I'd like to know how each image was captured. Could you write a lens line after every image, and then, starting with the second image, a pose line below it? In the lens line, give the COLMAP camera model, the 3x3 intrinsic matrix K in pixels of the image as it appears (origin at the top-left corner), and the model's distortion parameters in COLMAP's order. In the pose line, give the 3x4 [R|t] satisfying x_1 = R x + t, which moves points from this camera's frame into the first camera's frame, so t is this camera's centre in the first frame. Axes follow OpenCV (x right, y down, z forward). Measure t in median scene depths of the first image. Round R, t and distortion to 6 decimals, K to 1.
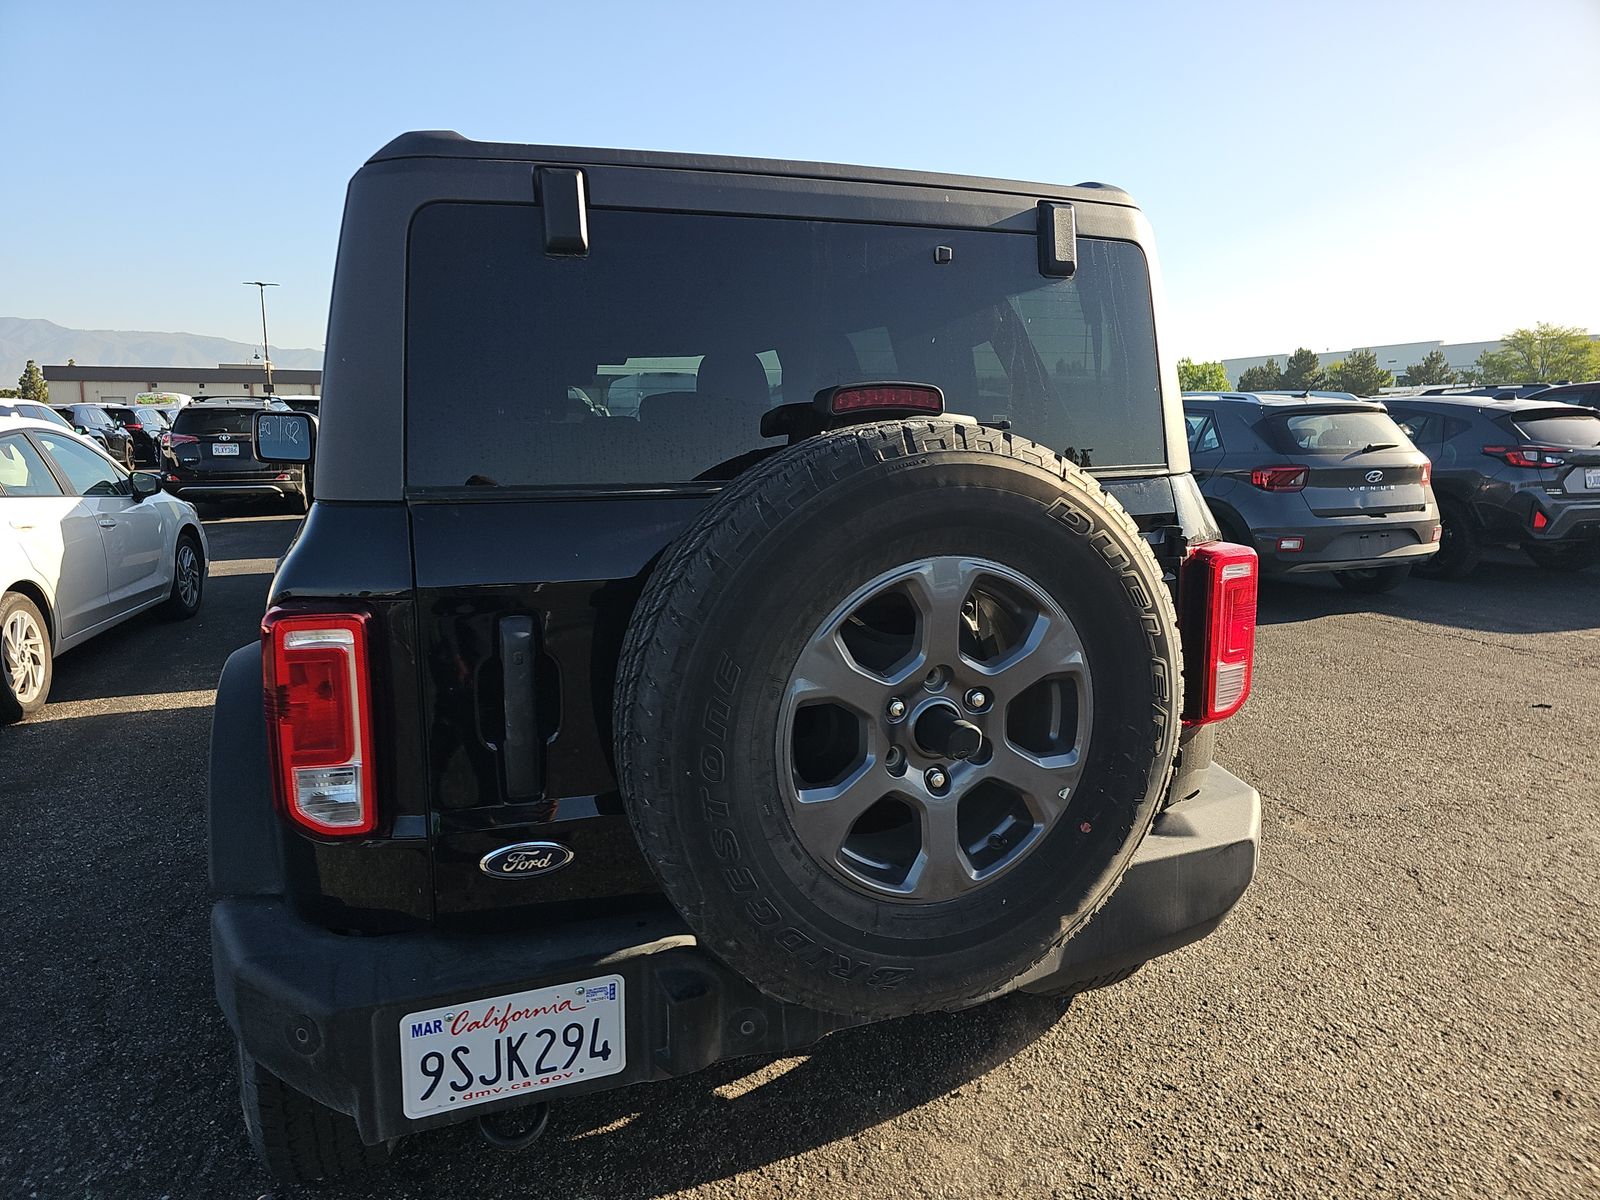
lens RADIAL K [[1061.1, 0, 800.4], [0, 1061.1, 619.2], [0, 0, 1]] dist [0.054208, -0.050682]
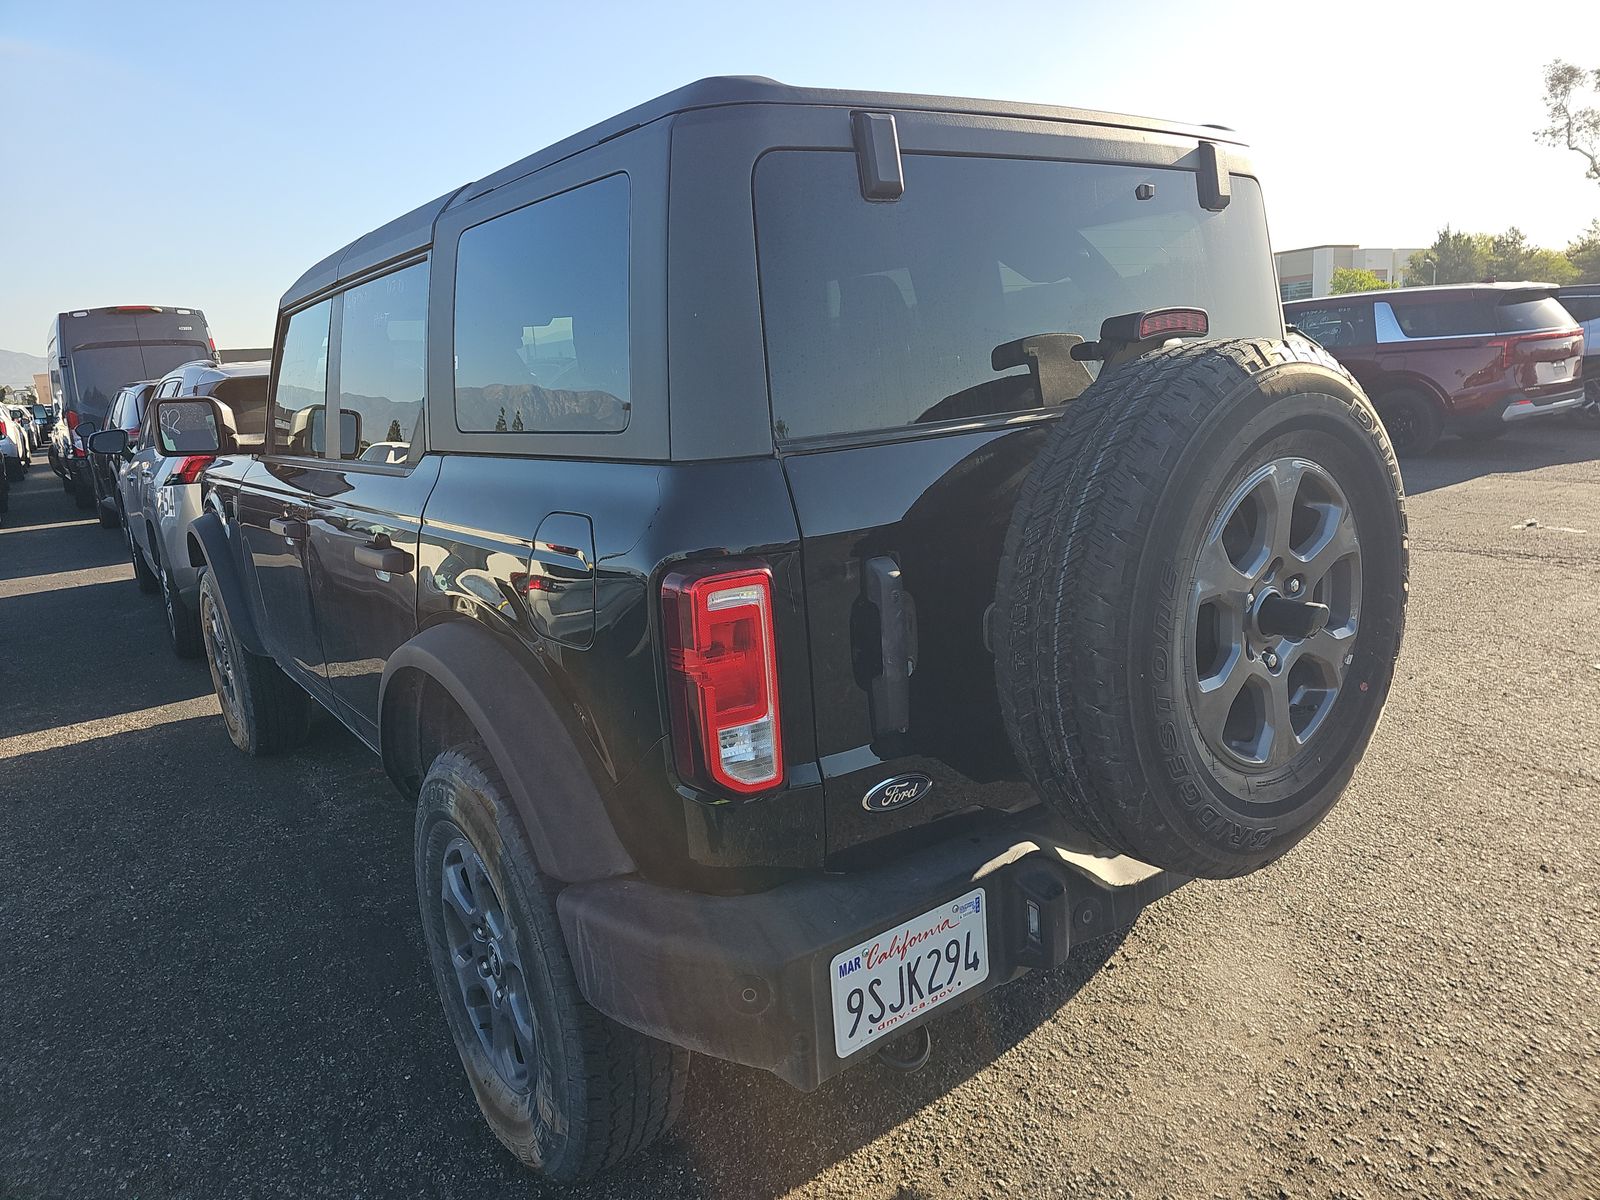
lens RADIAL K [[1071.0, 0, 800.0], [0, 1071.0, 600.0], [0, 0, 1]] dist [0.061396, -0.062963]
pose [[0.959676, -0.114733, 0.256629, -0.602545], [0.108312, 0.993349, 0.039063, -0.010034], [-0.259404, -0.009691, 0.965720, 0.025307]]
